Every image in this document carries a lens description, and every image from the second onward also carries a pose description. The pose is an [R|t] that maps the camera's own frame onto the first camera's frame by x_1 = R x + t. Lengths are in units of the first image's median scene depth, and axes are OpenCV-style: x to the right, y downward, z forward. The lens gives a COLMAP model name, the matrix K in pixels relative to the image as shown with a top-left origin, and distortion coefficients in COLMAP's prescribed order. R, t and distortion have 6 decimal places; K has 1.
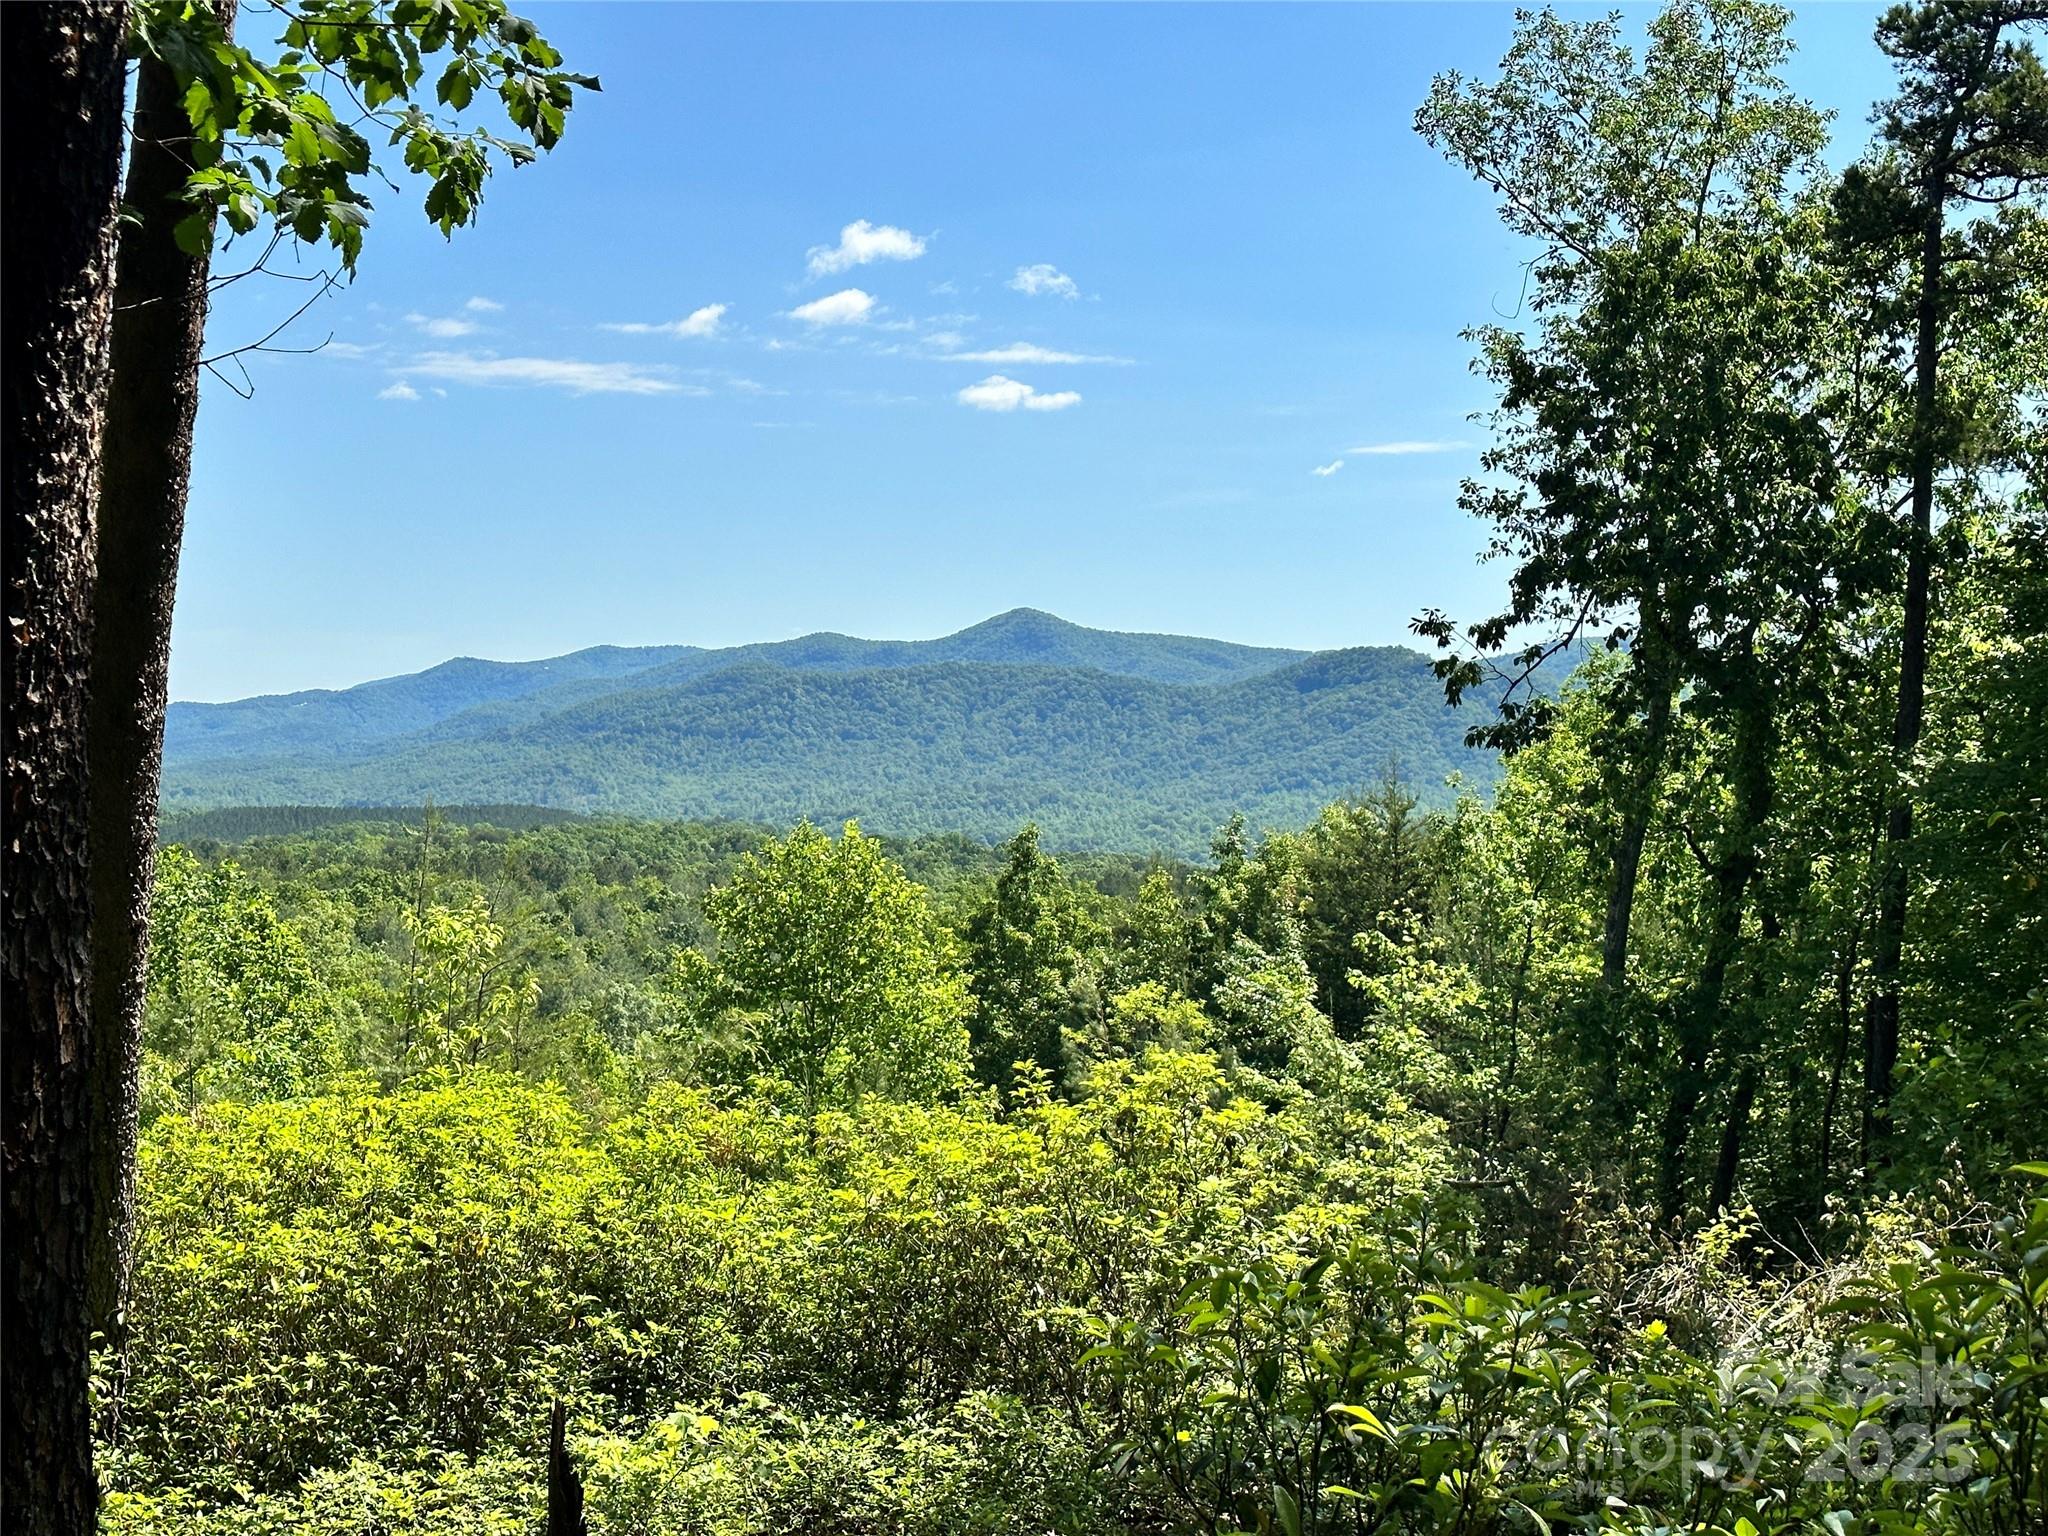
lens RADIAL K [[2948.4, 0, 997.3], [0, 2948.4, 755.6], [0, 0, 1]] dist [0.150153, 0.075817]
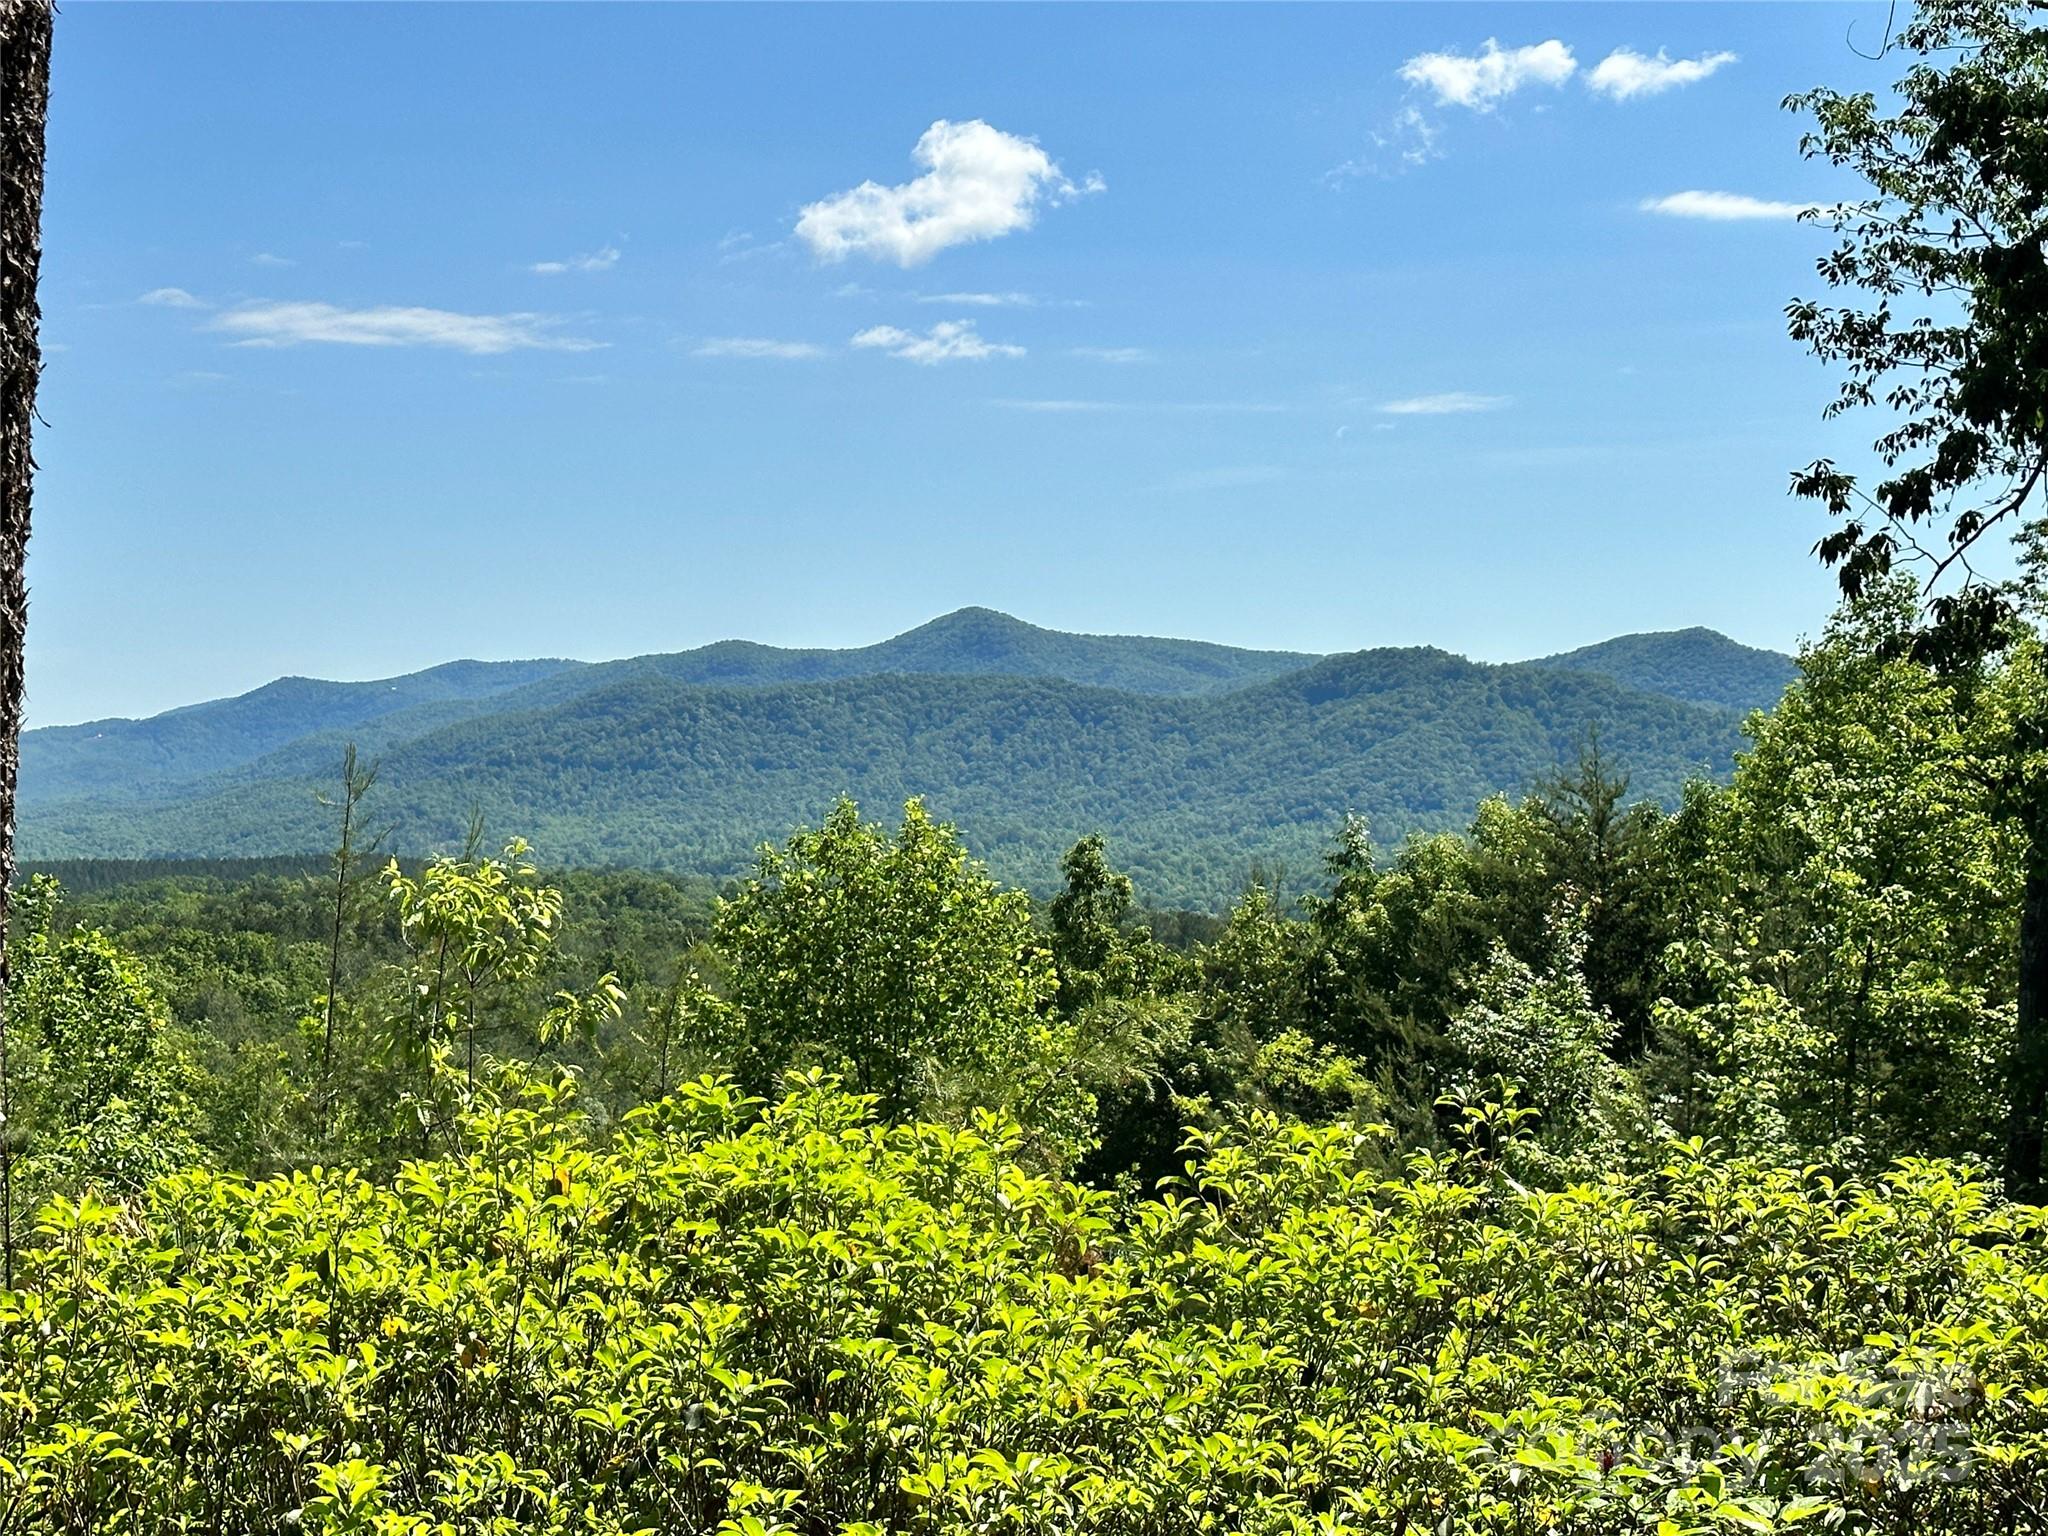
lens RADIAL K [[3562.7, 0, 1027.2], [0, 3562.7, 767.1], [0, 0, 1]] dist [0.122881, 0.016673]
pose [[0.999601, -0.014955, 0.023945, -0.050443], [0.015085, 0.999872, -0.005238, 0.020881], [-0.023864, 0.005597, 0.999700, 0.163292]]
